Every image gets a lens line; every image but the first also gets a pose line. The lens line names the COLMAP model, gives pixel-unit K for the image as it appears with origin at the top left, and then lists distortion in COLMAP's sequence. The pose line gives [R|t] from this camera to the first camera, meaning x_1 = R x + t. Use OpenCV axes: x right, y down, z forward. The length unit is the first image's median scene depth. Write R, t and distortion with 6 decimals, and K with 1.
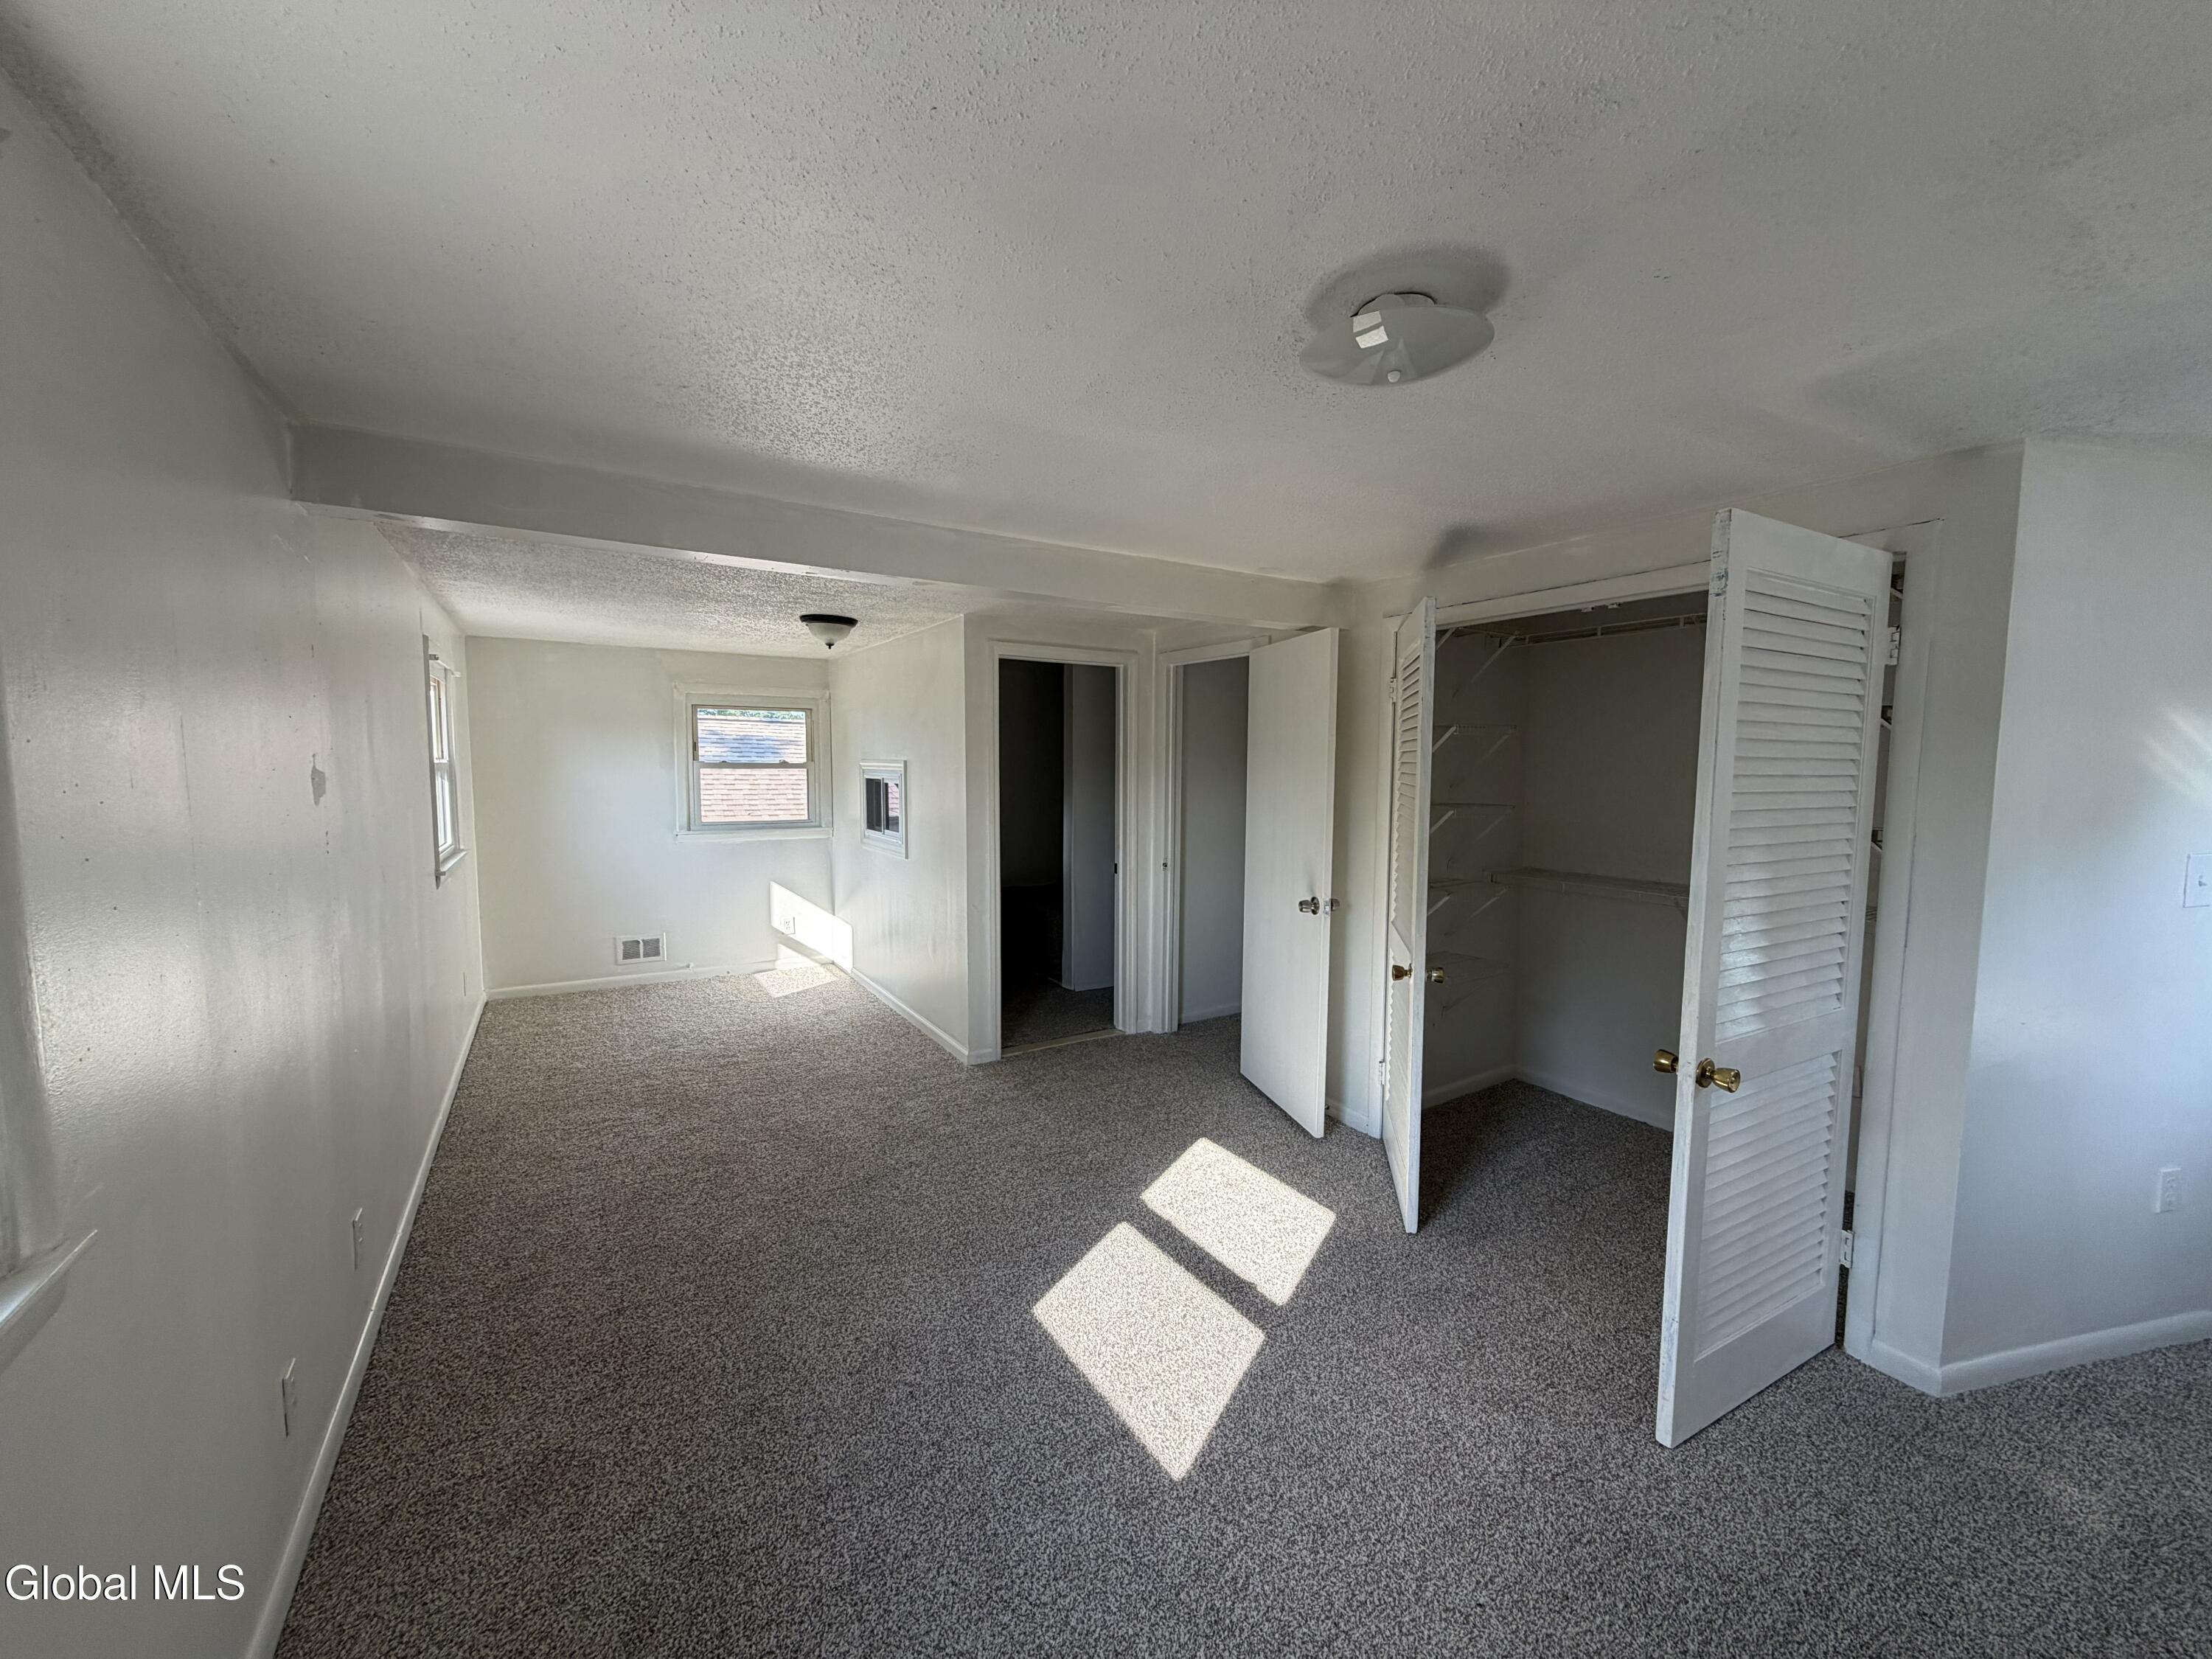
lens RADIAL K [[880.4, 0, 1099.3], [0, 880.4, 833.2], [0, 0, 1]] dist [-0.008987, 0.000479]
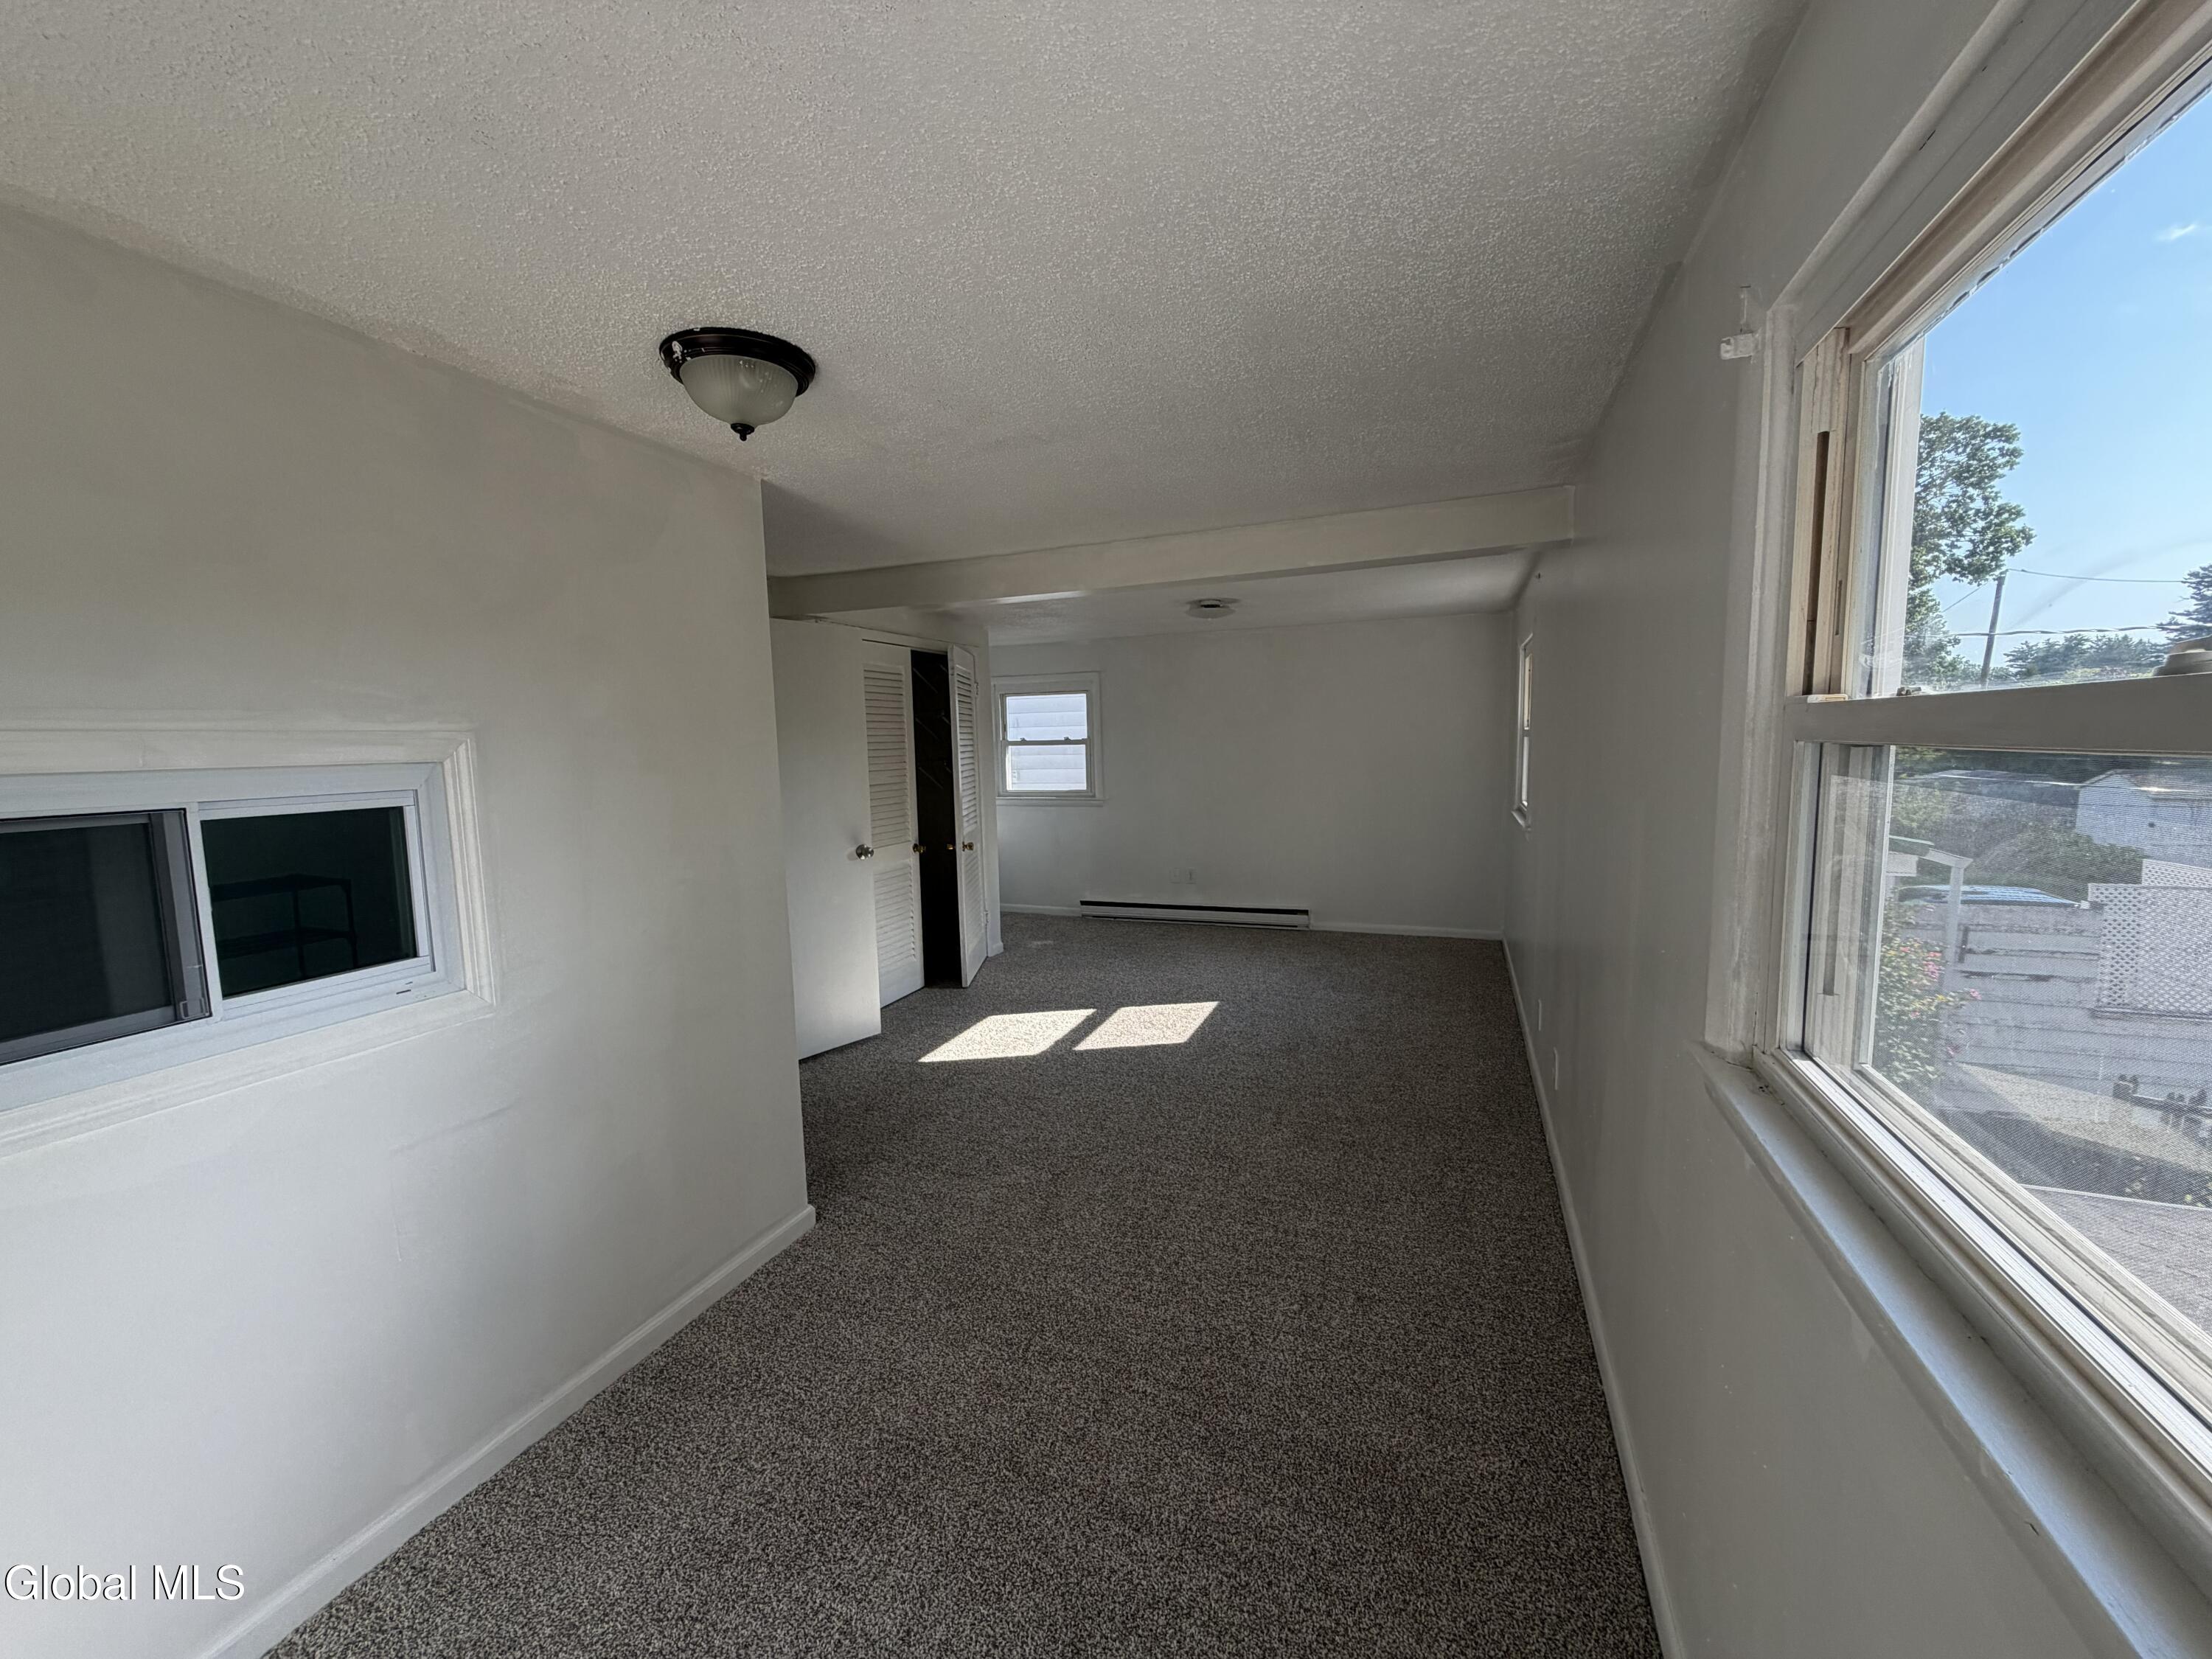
lens RADIAL K [[880.4, 0, 1105.2], [0, 880.4, 828.7], [0, 0, 1]] dist [-0.008987, 0.000479]
pose [[-0.608989, -0.079405, 0.789194, -1.161772], [0.076465, 0.984465, 0.158057, -0.151515], [-0.789484, 0.156601, -0.593457, 1.820984]]
